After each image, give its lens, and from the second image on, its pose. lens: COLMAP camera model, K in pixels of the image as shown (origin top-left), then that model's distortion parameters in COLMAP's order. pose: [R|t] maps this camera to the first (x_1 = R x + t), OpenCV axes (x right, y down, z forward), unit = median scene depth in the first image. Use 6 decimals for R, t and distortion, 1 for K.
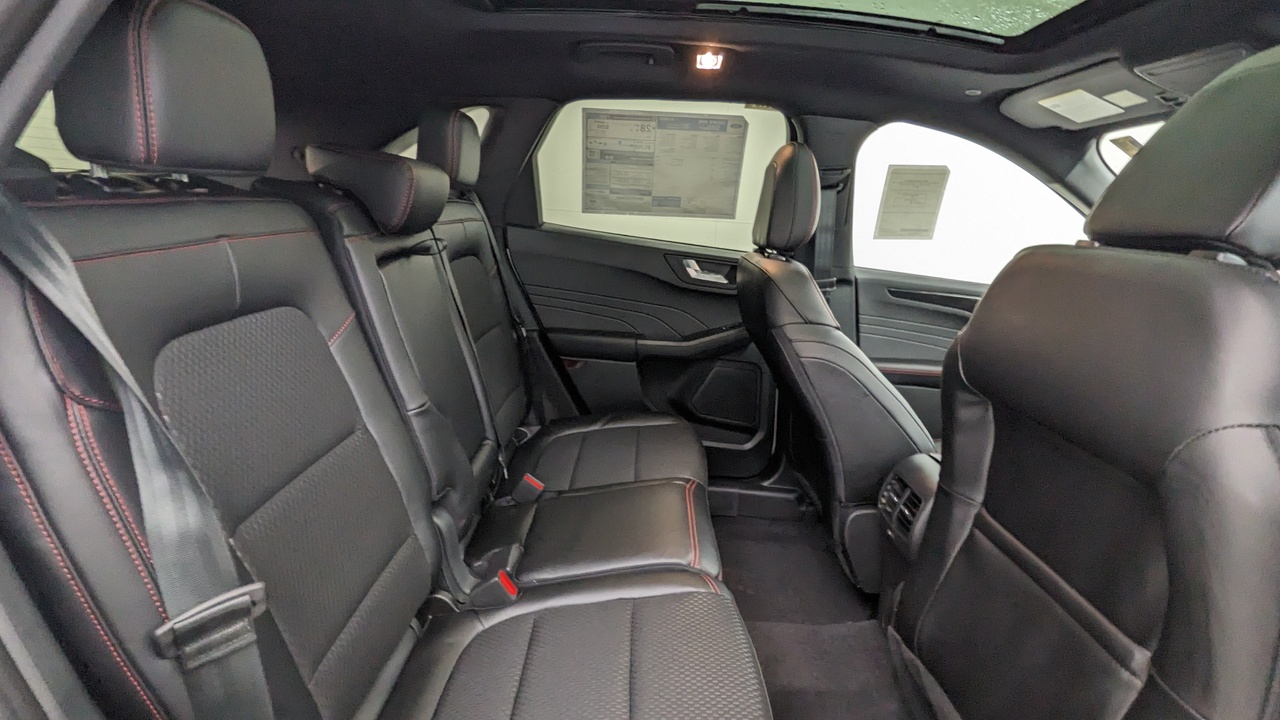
lens RADIAL K [[614.1, 0, 645.0], [0, 614.1, 361.3], [0, 0, 1]] dist [-0.003222, 0.000664]
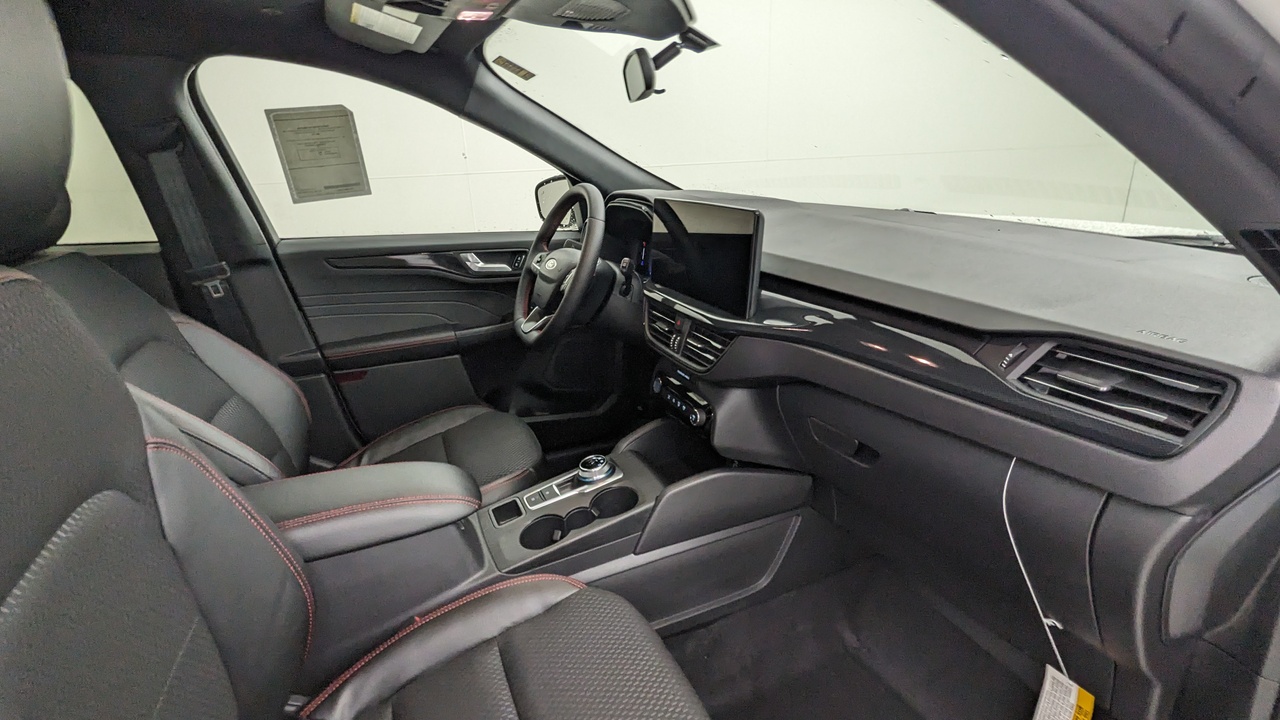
lens RADIAL K [[614.1, 0, 644.7], [0, 614.1, 359.7], [0, 0, 1]] dist [-0.003222, 0.000664]
pose [[0.909780, -0.228973, 0.346226, 0.647293], [0.200269, 0.972723, 0.117053, 0.005970], [-0.363584, -0.037154, 0.930820, 0.072501]]
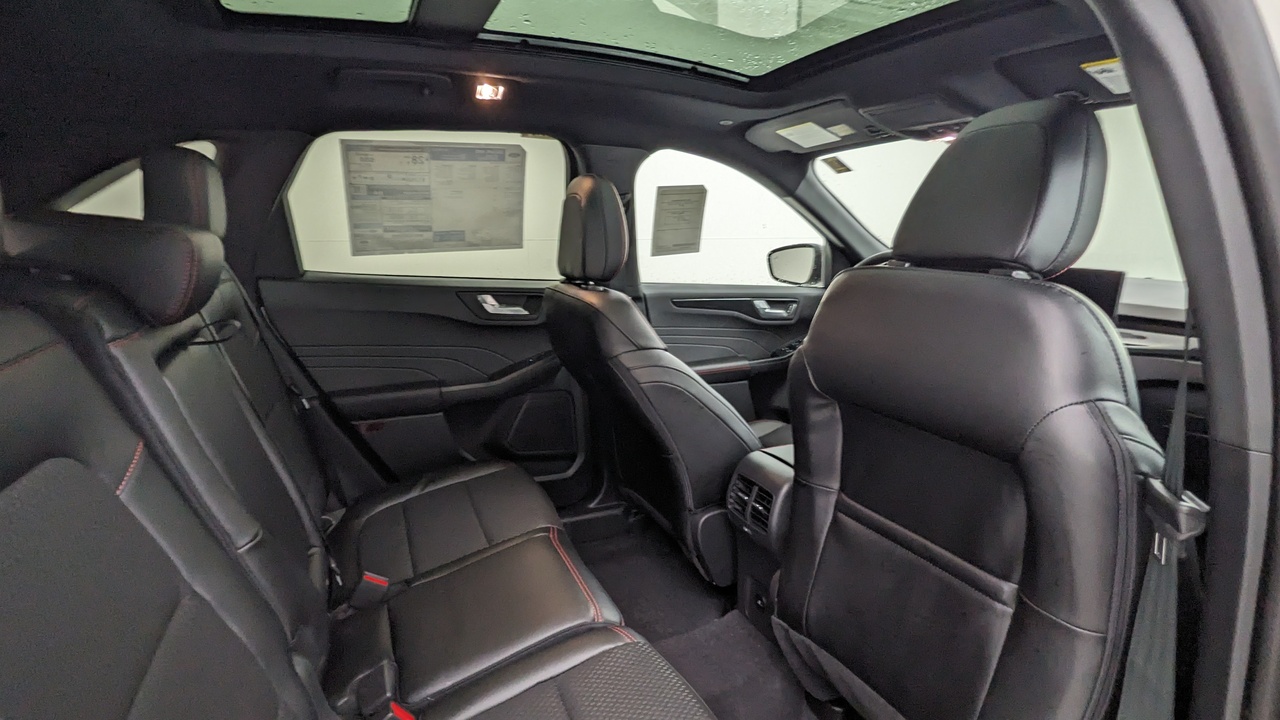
lens RADIAL K [[614.1, 0, 640.7], [0, 614.1, 359.9], [0, 0, 1]] dist [-0.003222, 0.000664]
pose [[0.902553, -0.156714, 0.401048, -0.140113], [0.162810, 0.986473, 0.019072, -0.060440], [-0.398612, 0.048081, 0.915859, 0.053892]]
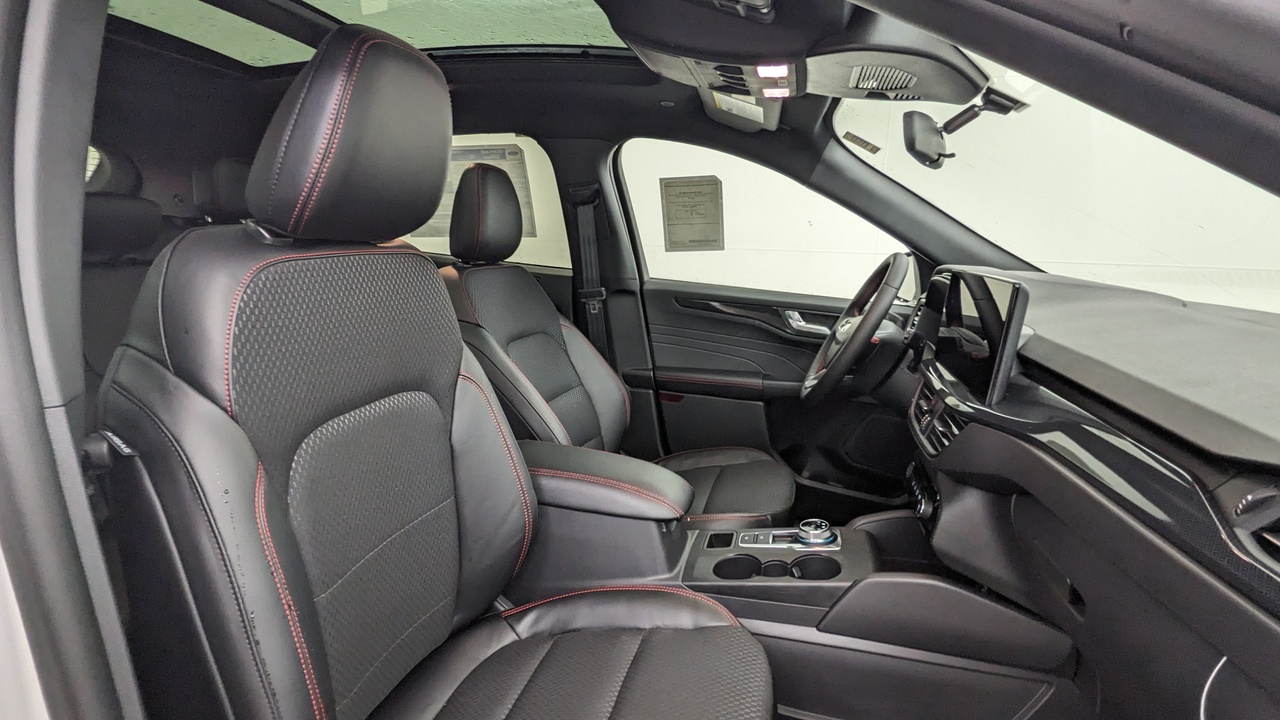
lens RADIAL K [[614.1, 0, 639.9], [0, 614.1, 357.4], [0, 0, 1]] dist [-0.003222, 0.000664]
pose [[0.965862, 0.009414, -0.258887, 0.828548], [-0.027644, 0.997379, -0.066869, 0.067079], [0.257579, 0.071743, 0.963590, 0.016354]]
